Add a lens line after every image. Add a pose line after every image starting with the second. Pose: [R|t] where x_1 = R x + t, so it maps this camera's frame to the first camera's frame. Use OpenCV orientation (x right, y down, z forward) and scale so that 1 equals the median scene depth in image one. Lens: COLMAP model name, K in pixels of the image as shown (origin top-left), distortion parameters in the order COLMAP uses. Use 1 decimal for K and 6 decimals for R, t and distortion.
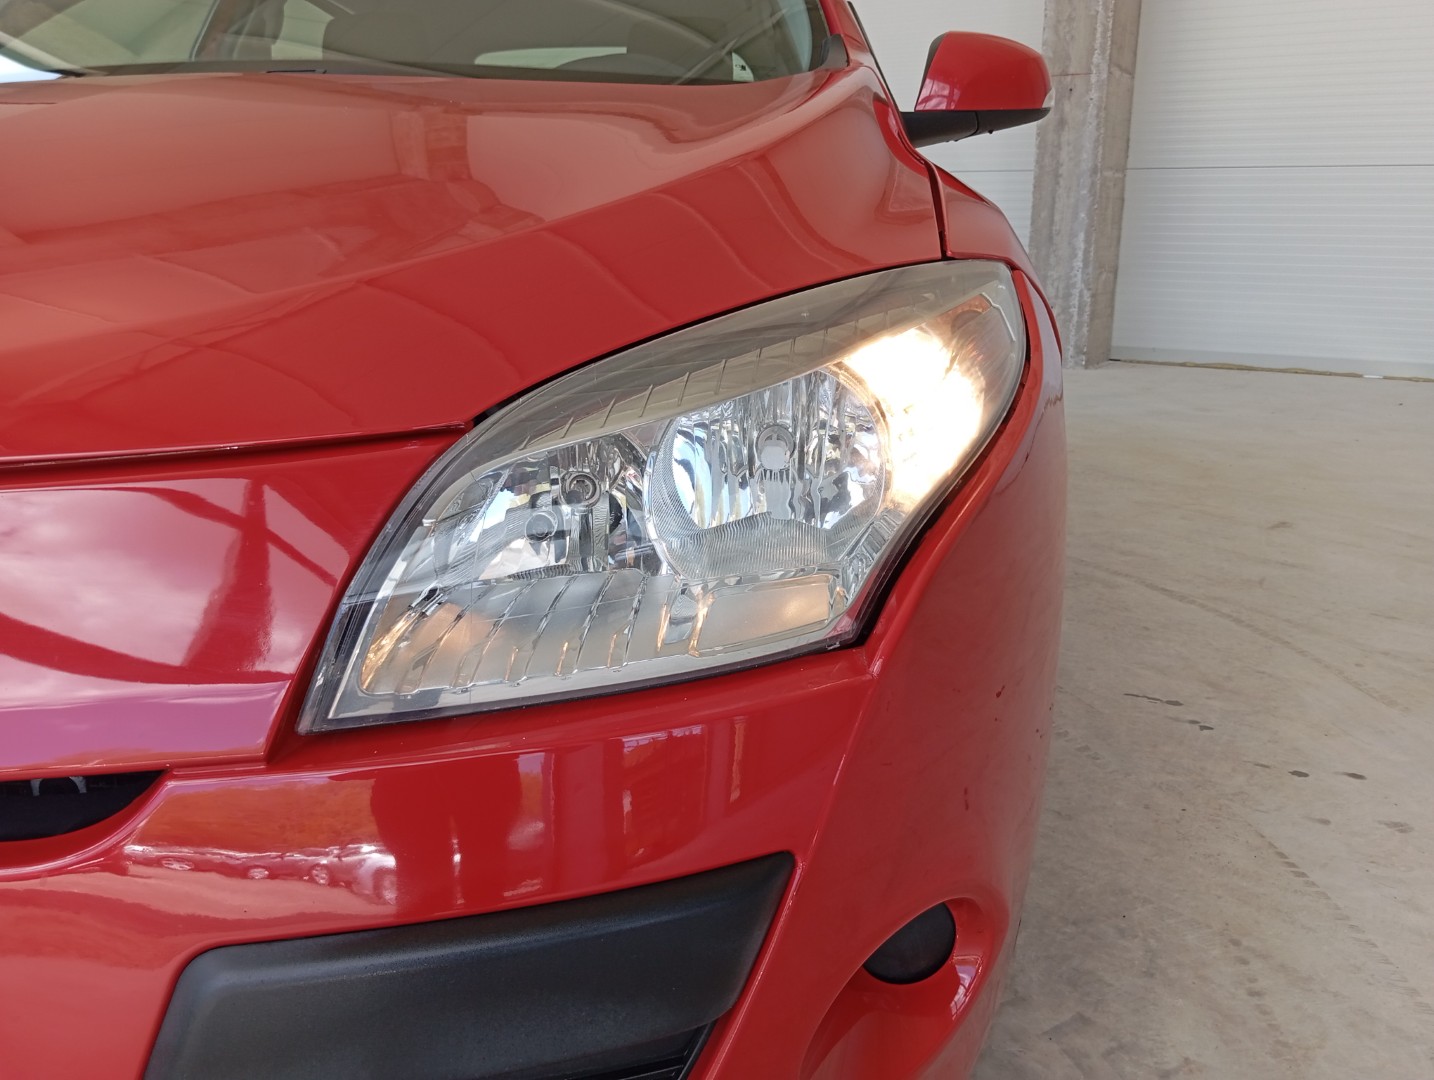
lens RADIAL K [[1172.8, 0, 731.3], [0, 1172.8, 524.1], [0, 0, 1]] dist [0.012136, -0.014443]
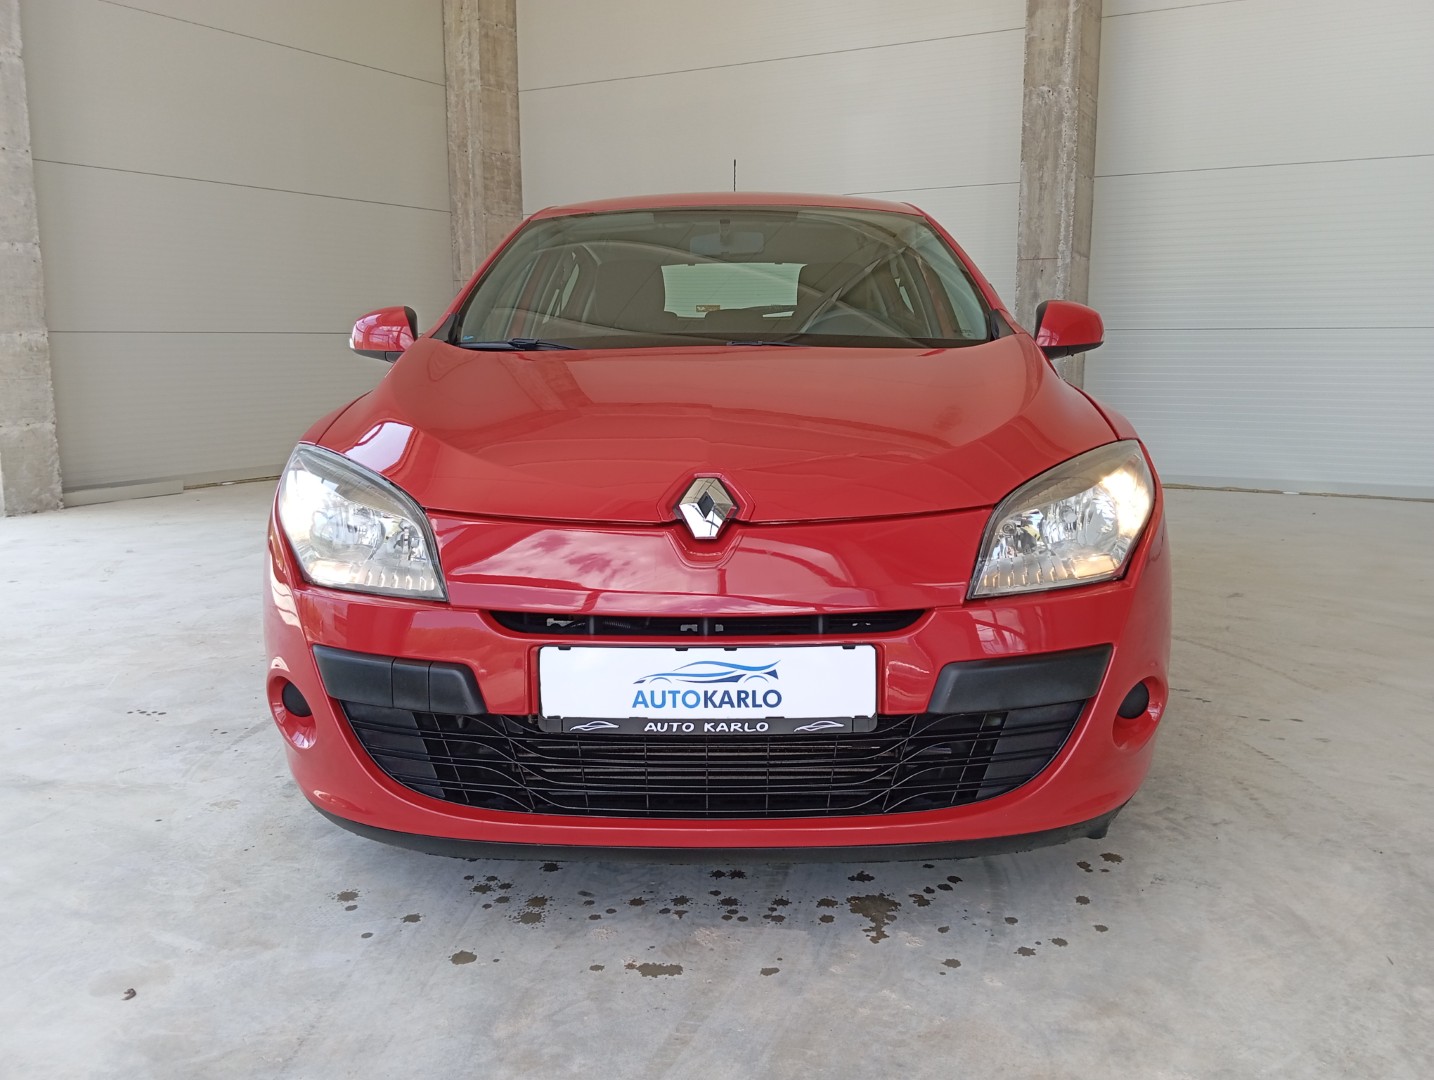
lens RADIAL K [[1225.5, 0, 692.2], [0, 1225.5, 538.8], [0, 0, 1]] dist [0.017269, 0.004038]
pose [[0.999011, -0.013369, 0.042415, -0.372113], [0.017444, 0.995111, -0.097213, 0.097000], [-0.040908, 0.097857, 0.994359, -0.681519]]
